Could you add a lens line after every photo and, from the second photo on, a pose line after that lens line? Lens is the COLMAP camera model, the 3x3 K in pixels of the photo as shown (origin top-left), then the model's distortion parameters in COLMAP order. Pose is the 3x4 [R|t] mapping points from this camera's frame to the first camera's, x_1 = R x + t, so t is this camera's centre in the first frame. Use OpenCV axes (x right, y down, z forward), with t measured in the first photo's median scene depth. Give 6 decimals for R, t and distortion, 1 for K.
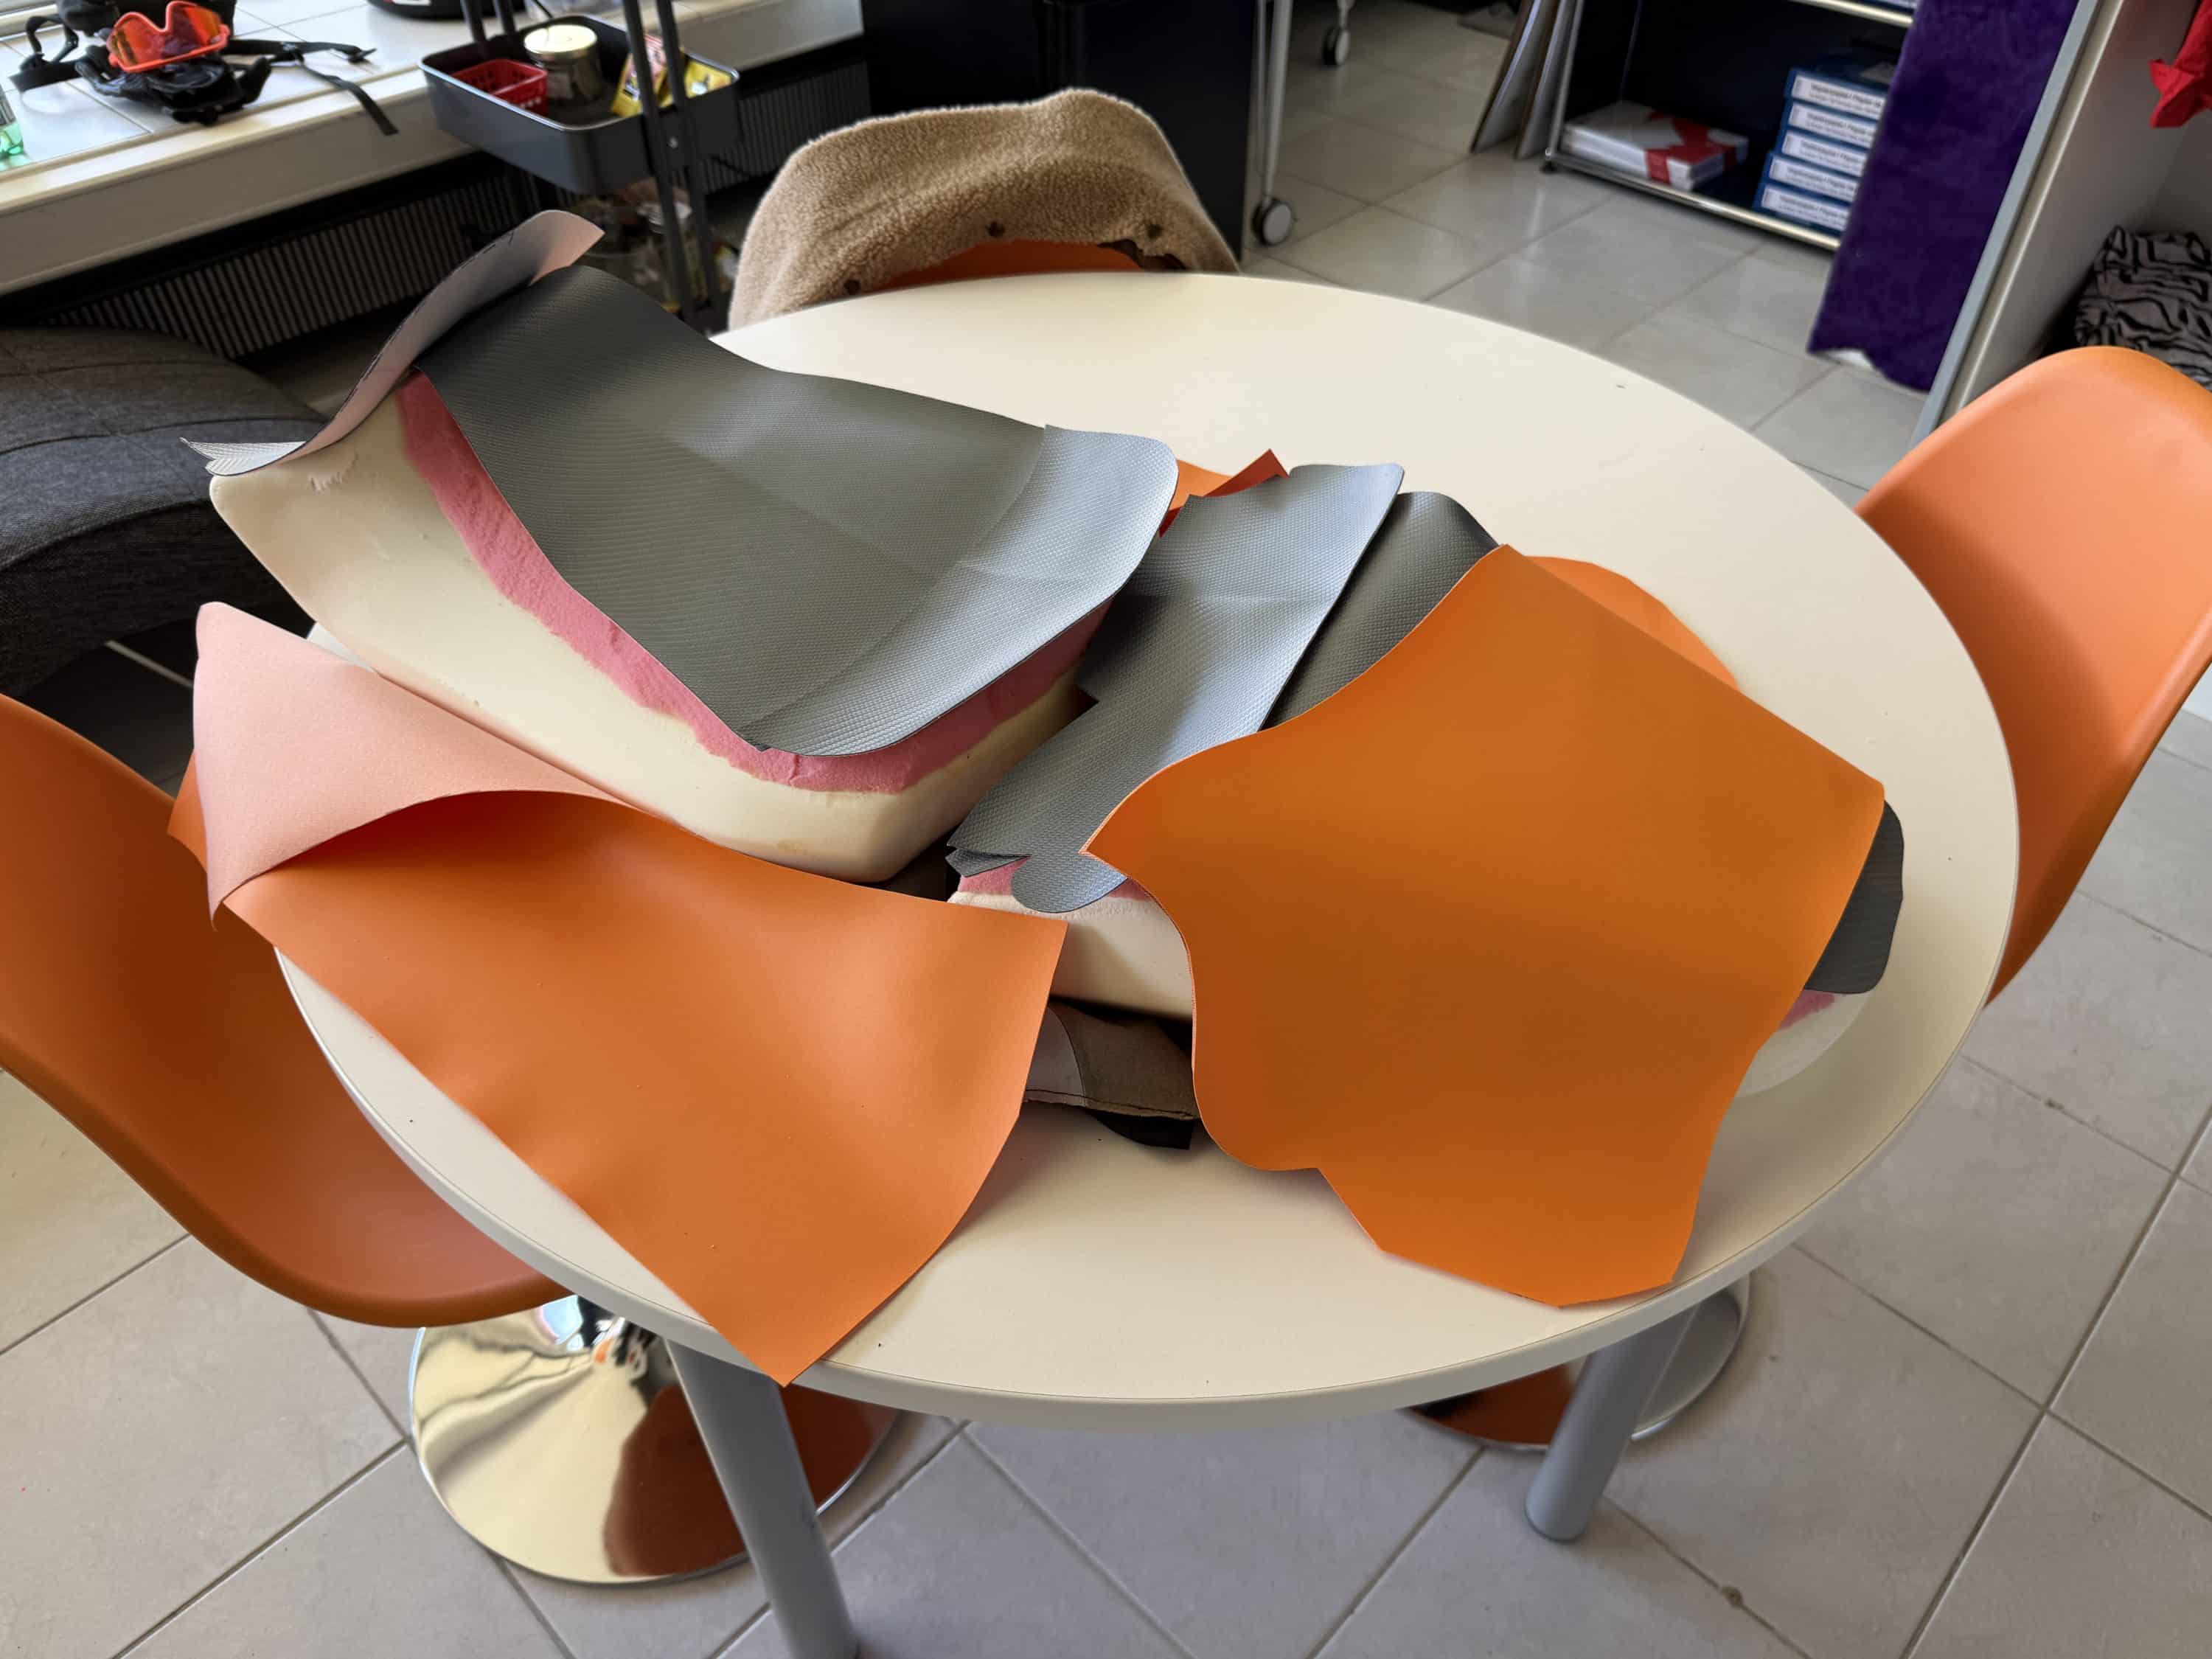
lens RADIAL K [[1595.1, 0, 1115.0], [0, 1595.1, 830.8], [0, 0, 1]] dist [-0.006549, -0.001493]
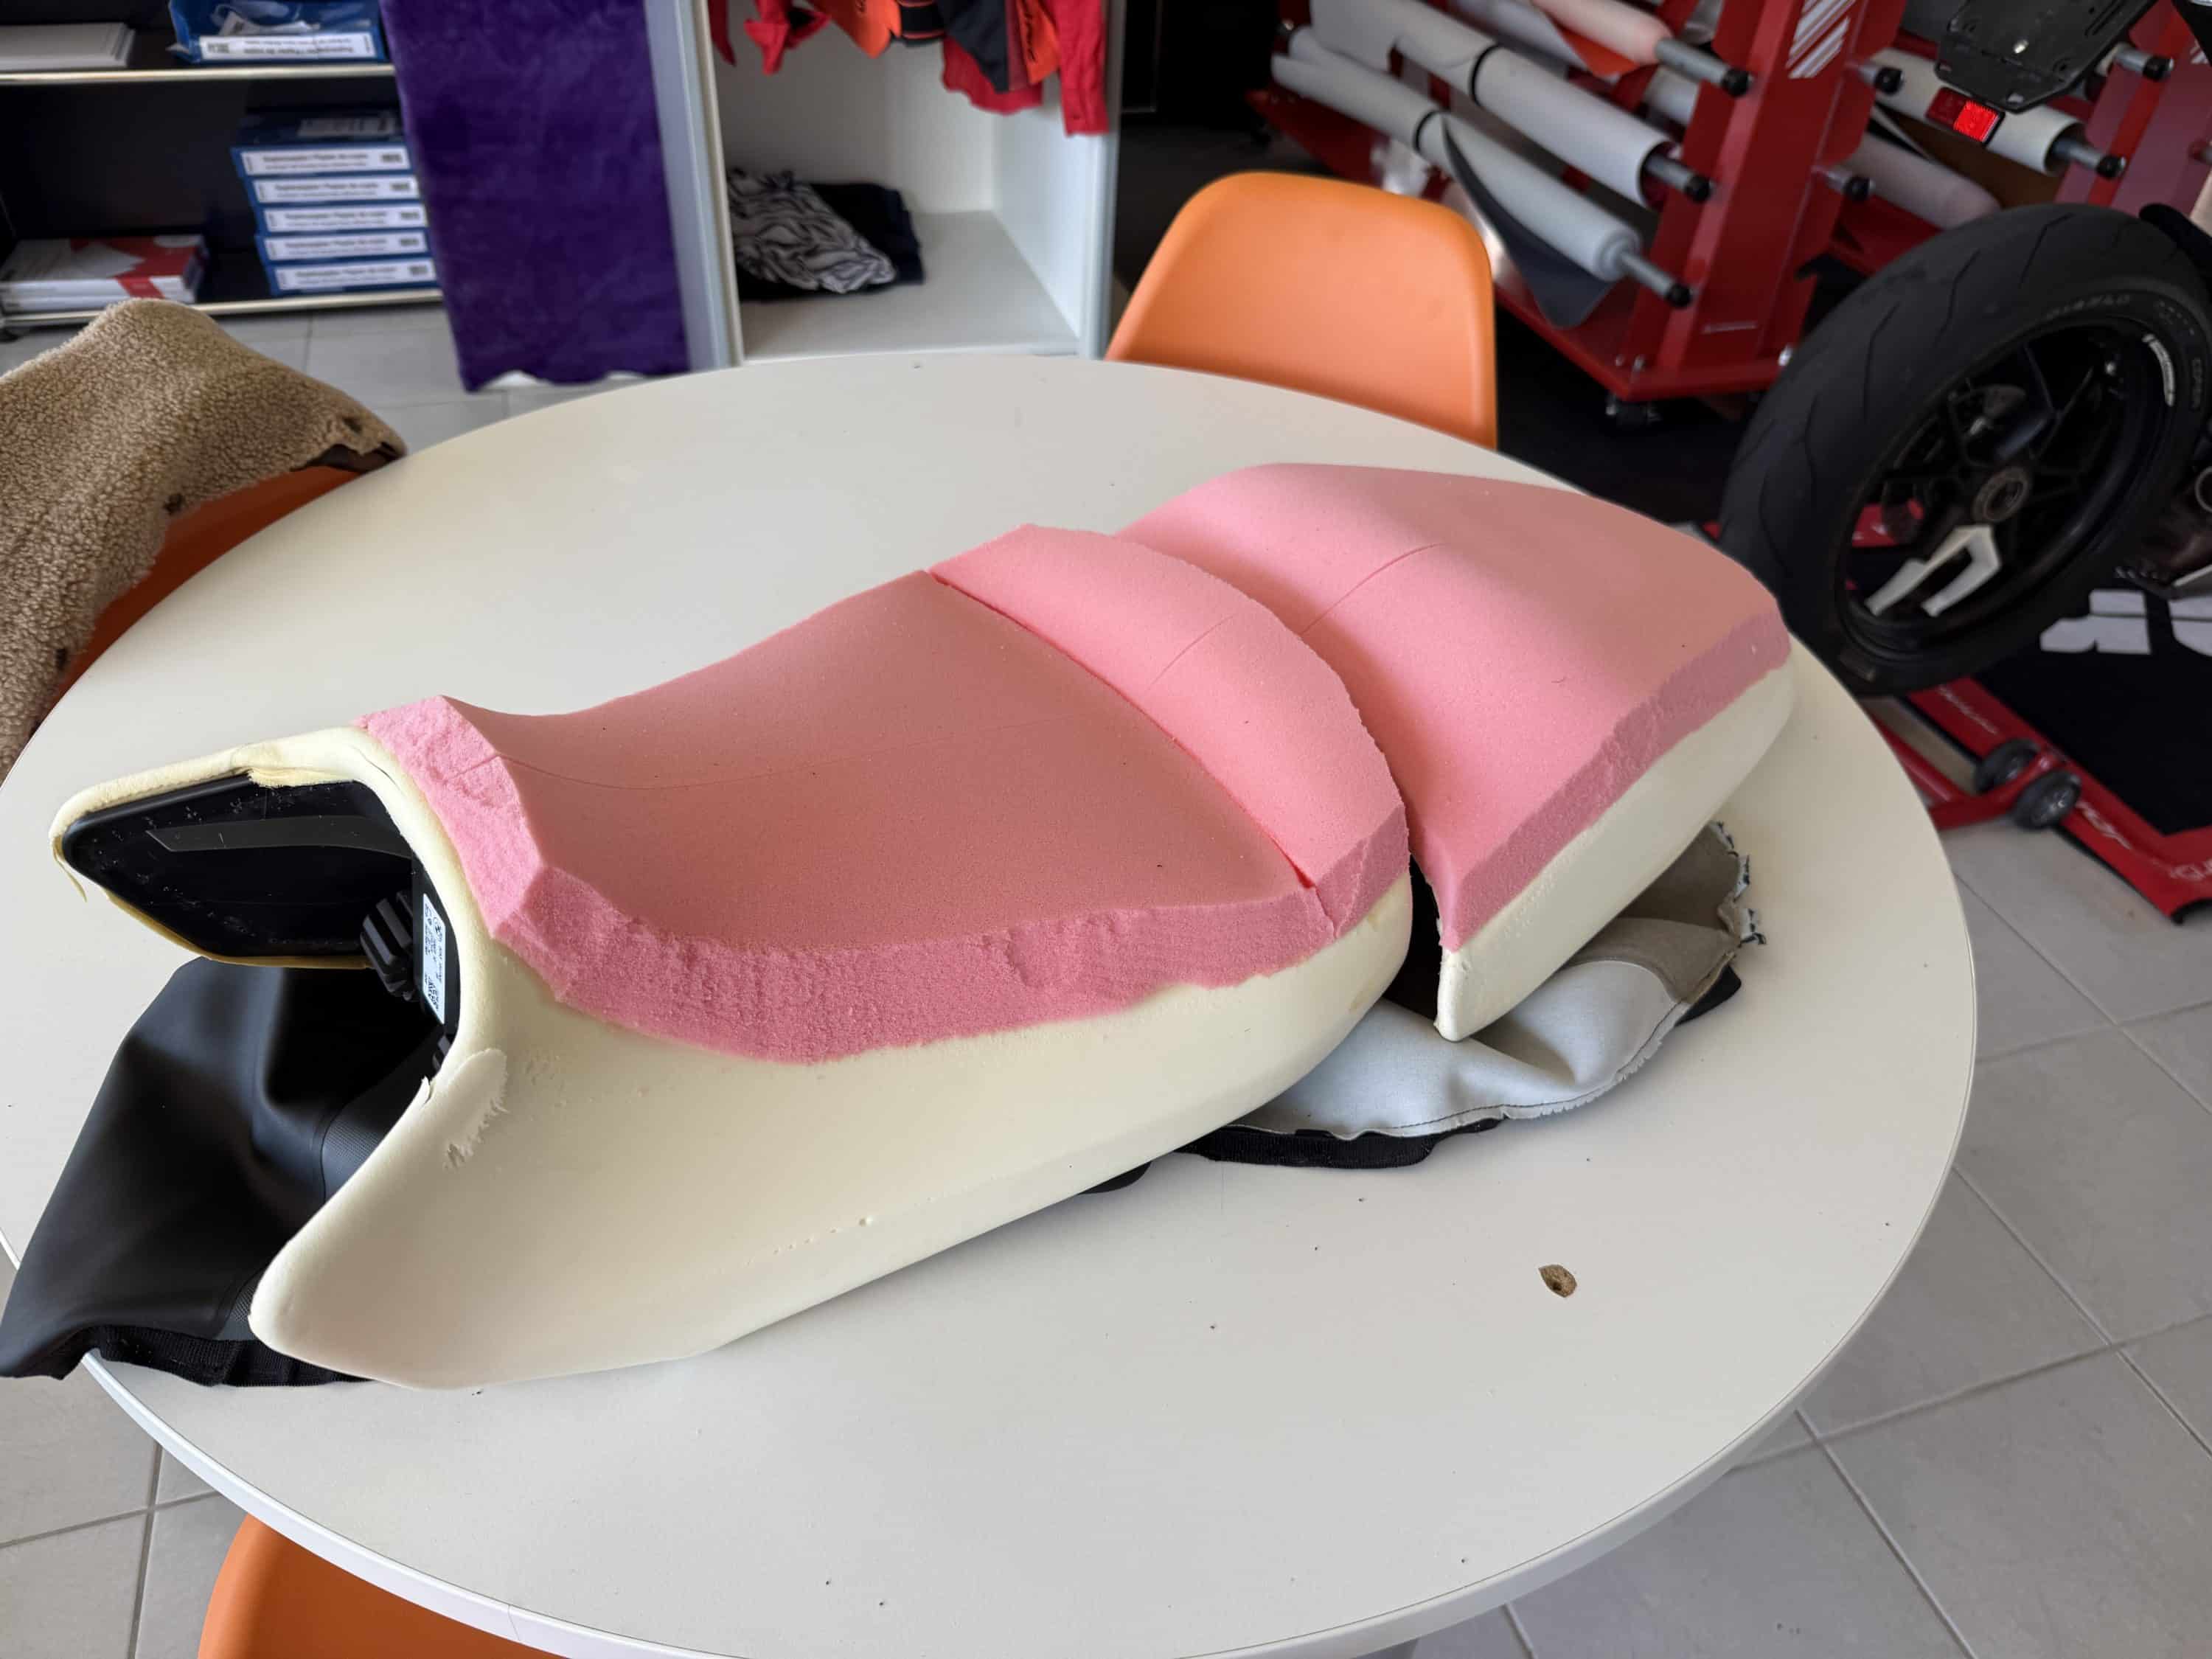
lens RADIAL K [[1595.1, 0, 1115.0], [0, 1595.1, 830.8], [0, 0, 1]] dist [-0.006549, -0.001493]
pose [[0.468711, -0.545750, 0.694599, -0.202819], [0.568371, 0.788258, 0.235804, -0.085016], [-0.676213, 0.284266, 0.679654, 0.120957]]
